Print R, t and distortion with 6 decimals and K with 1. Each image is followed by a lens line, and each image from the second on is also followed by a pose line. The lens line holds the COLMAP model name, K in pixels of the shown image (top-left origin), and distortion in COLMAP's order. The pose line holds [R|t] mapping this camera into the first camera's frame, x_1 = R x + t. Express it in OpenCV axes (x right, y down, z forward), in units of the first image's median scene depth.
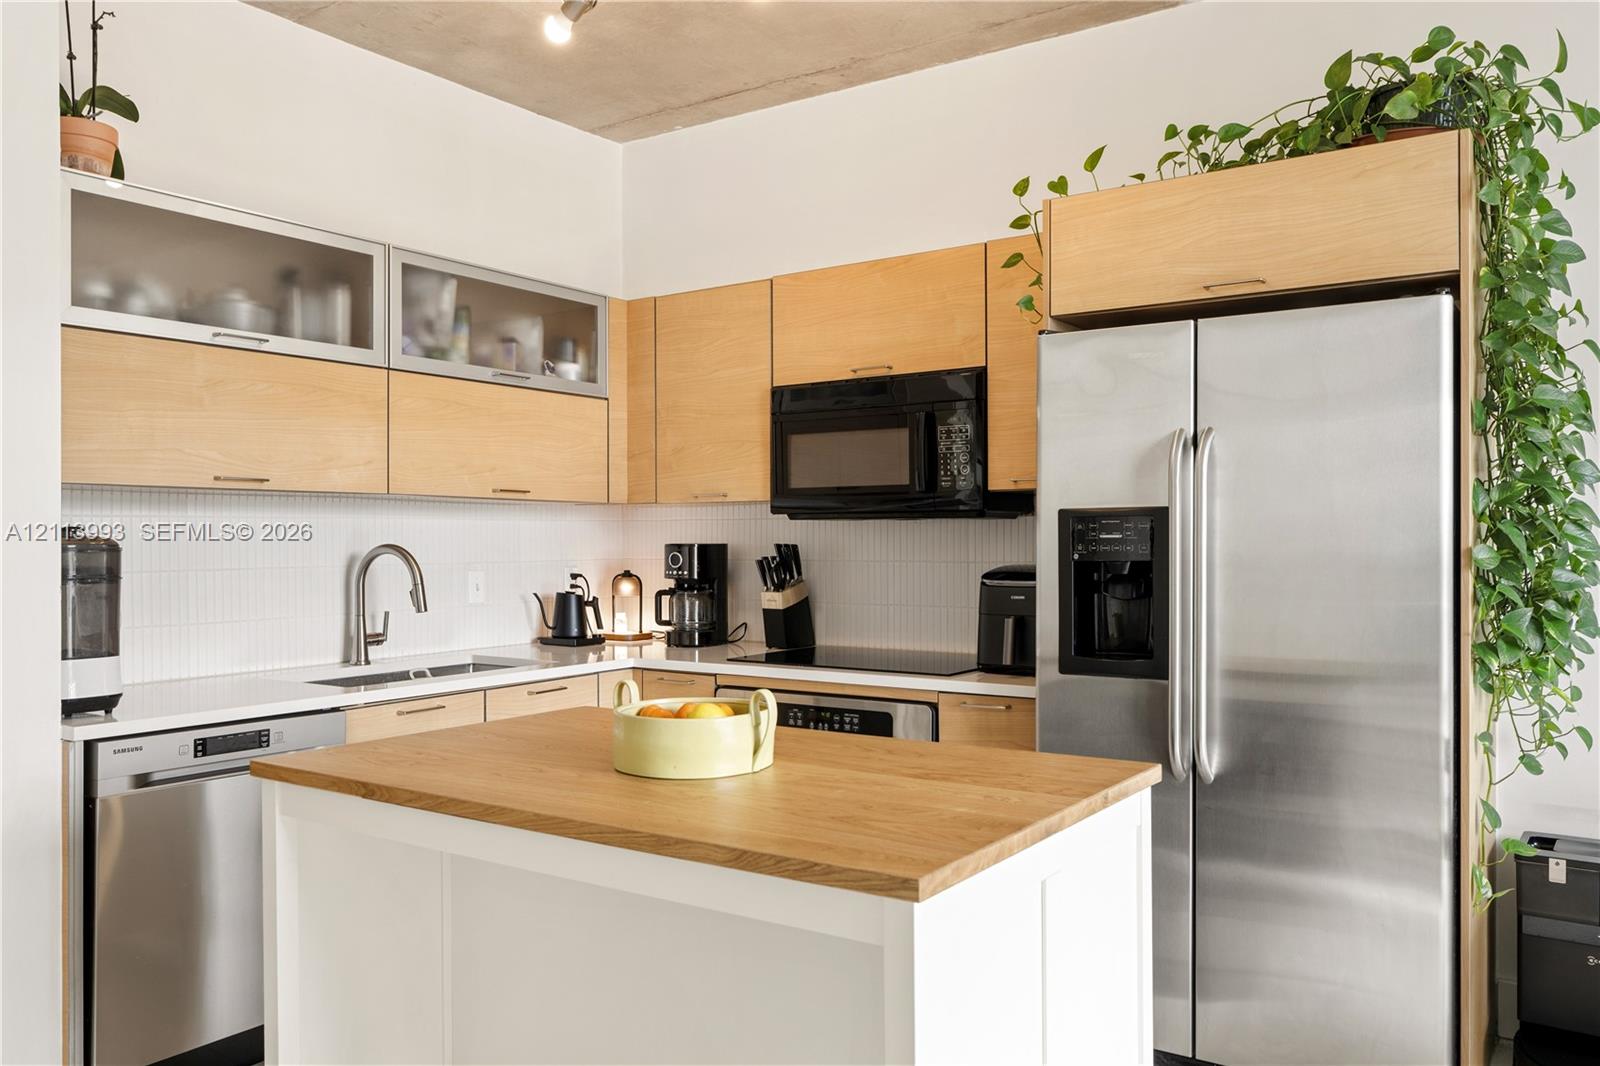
lens RADIAL K [[1227.0, 0, 800.1], [0, 1227.0, 536.1], [0, 0, 1]] dist [0.006539, -0.003822]
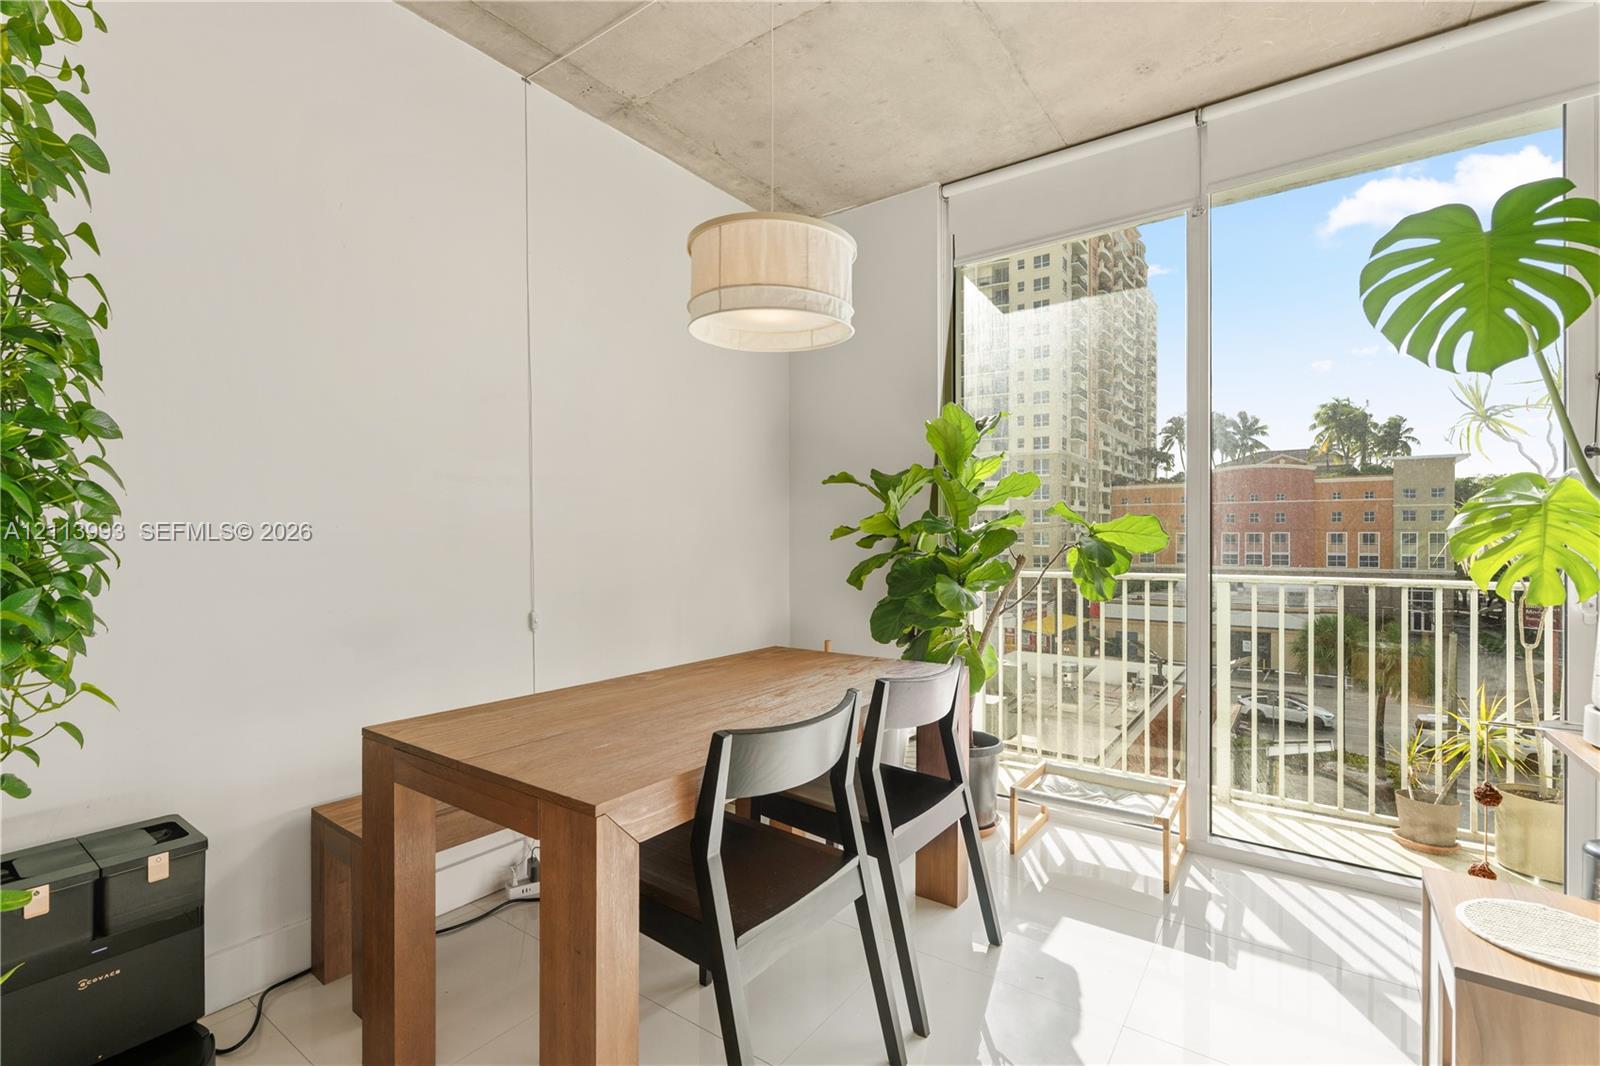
lens RADIAL K [[721.2, 0, 800.6], [0, 721.2, 539.4], [0, 0, 1]] dist [-0.004030, 0.001675]
pose [[0.026246, -0.003835, 0.999648, 0.137153], [-0.001485, 0.999991, 0.003875, 0.022628], [-0.999654, -0.001586, 0.026240, 0.449793]]
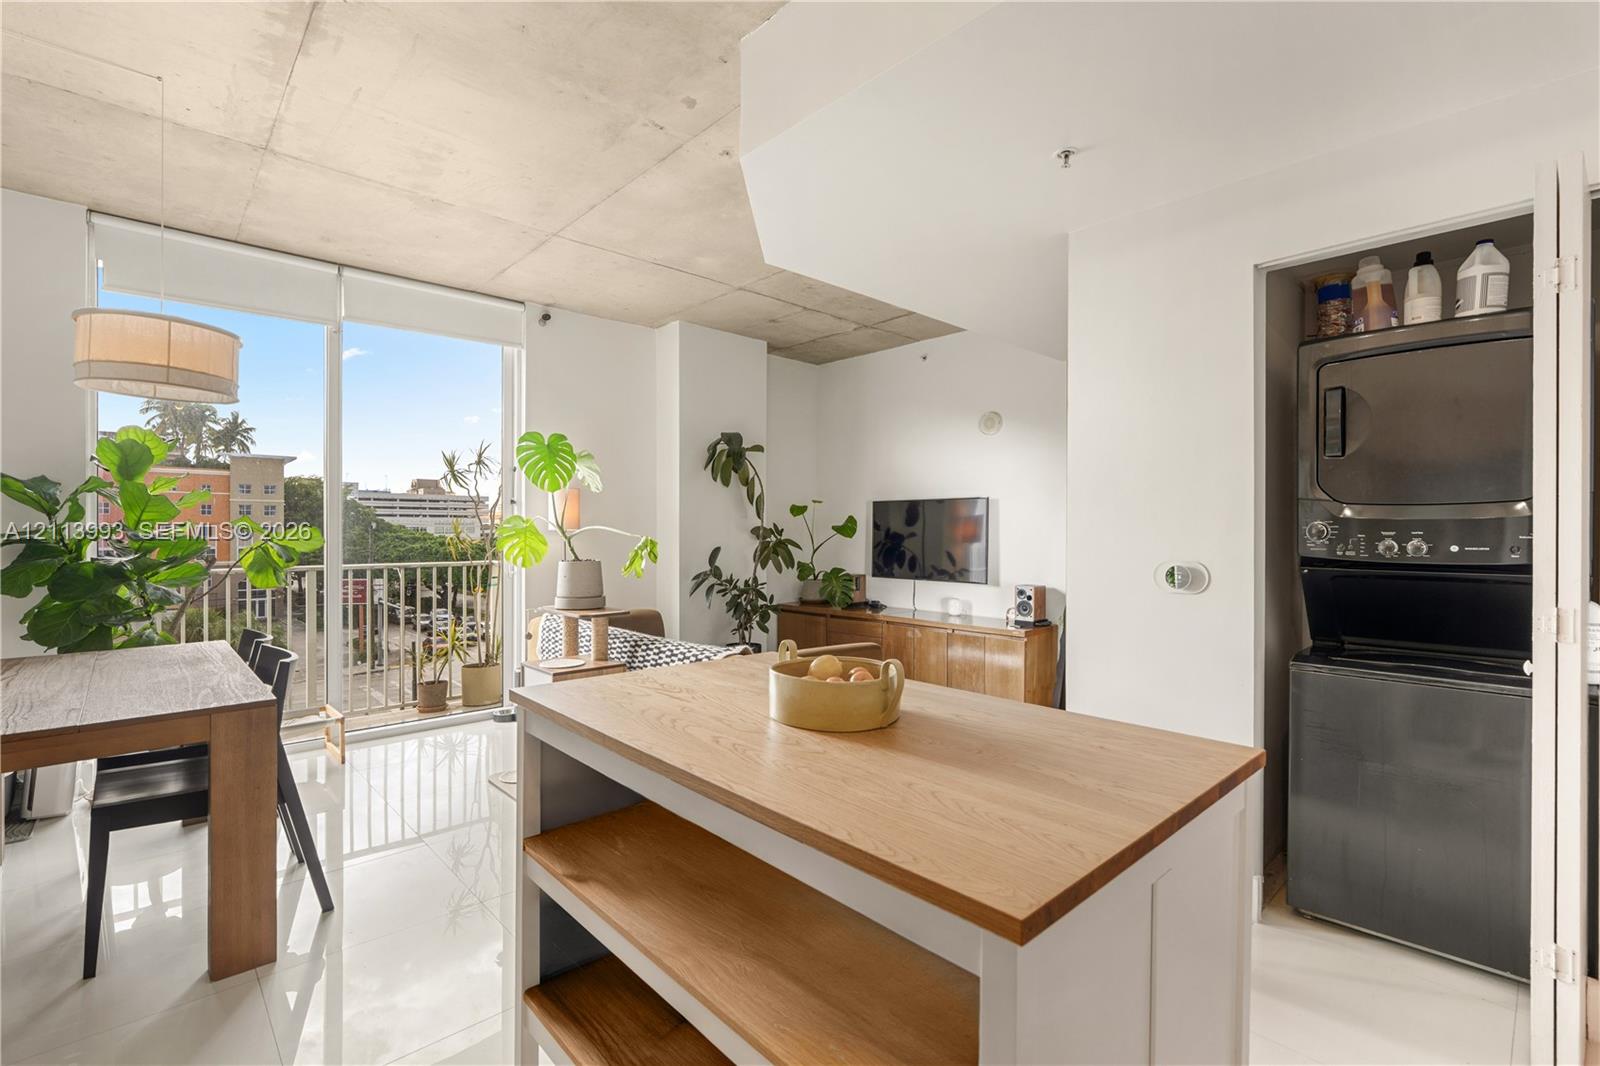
lens RADIAL K [[721.2, 0, 806.3], [0, 721.2, 531.1], [0, 0, 1]] dist [-0.004030, 0.001675]
pose [[-0.975043, 0.000021, 0.222015, -0.150241], [0.000266, 0.999999, 0.001074, 0.001610], [-0.222015, 0.001106, -0.975043, 1.158636]]
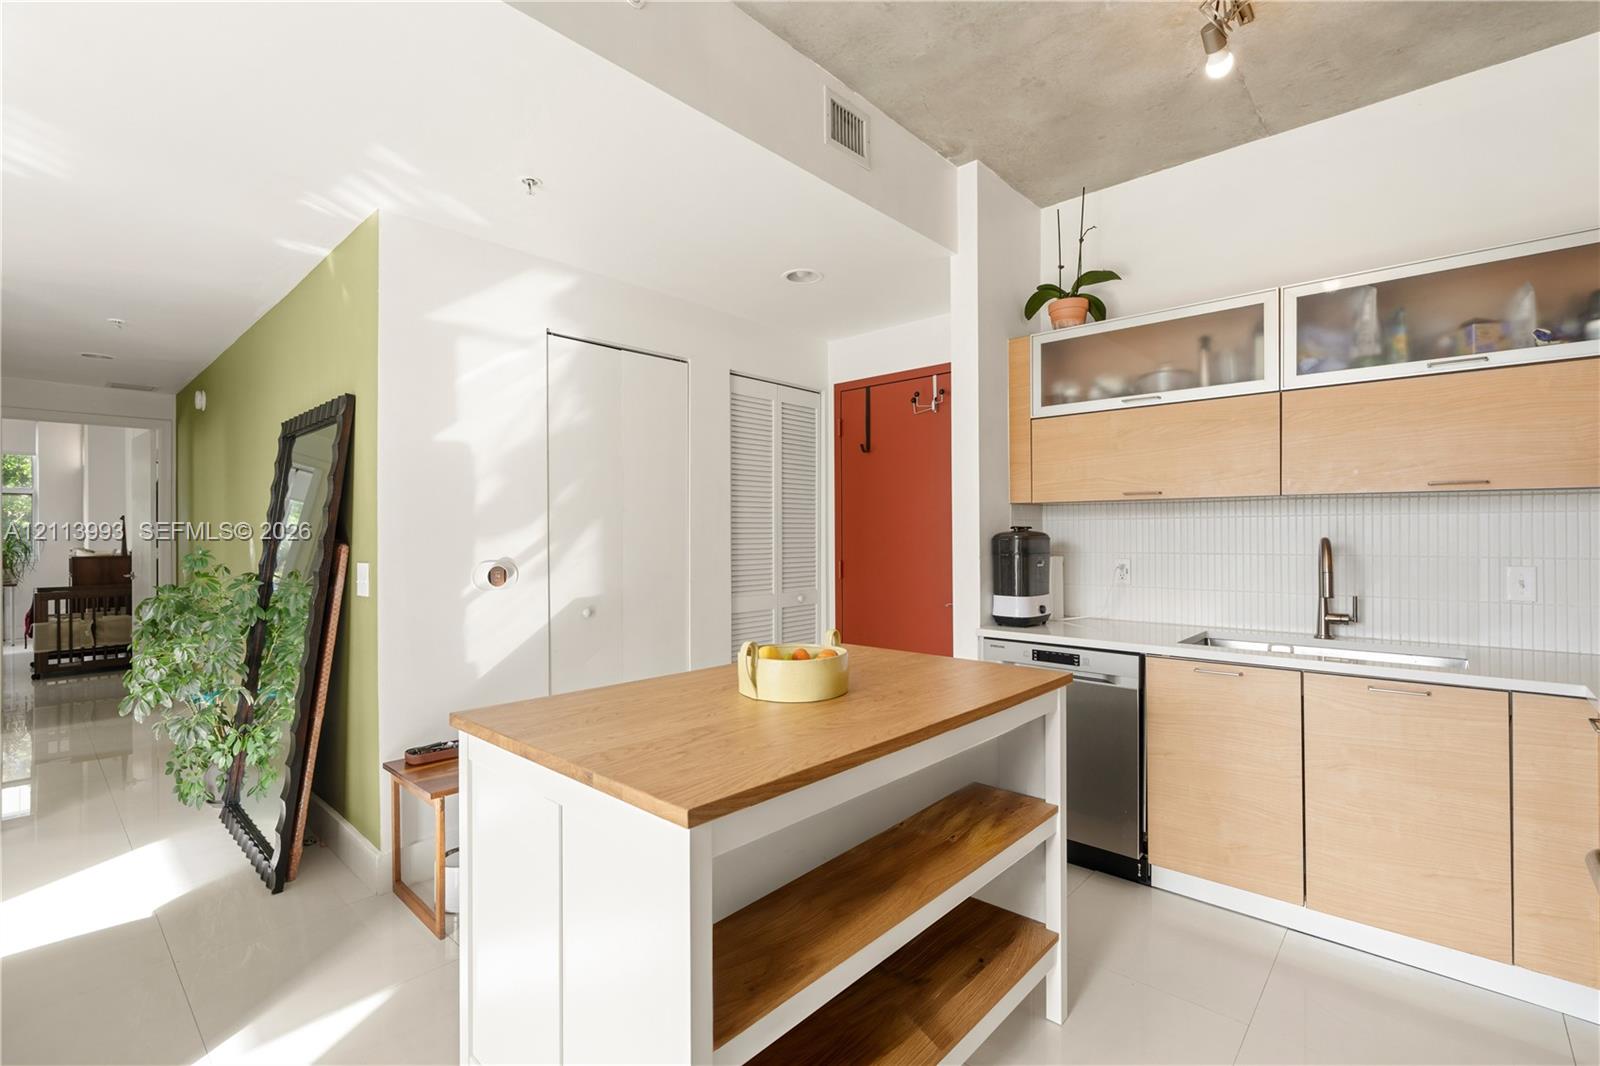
lens RADIAL K [[721.2, 0, 804.2], [0, 721.2, 531.8], [0, 0, 1]] dist [-0.004030, 0.001675]
pose [[-0.123538, -0.001737, -0.992338, 0.481281], [0.003148, 0.999993, -0.002142, 0.001526], [0.992335, -0.003389, -0.123531, 0.712251]]
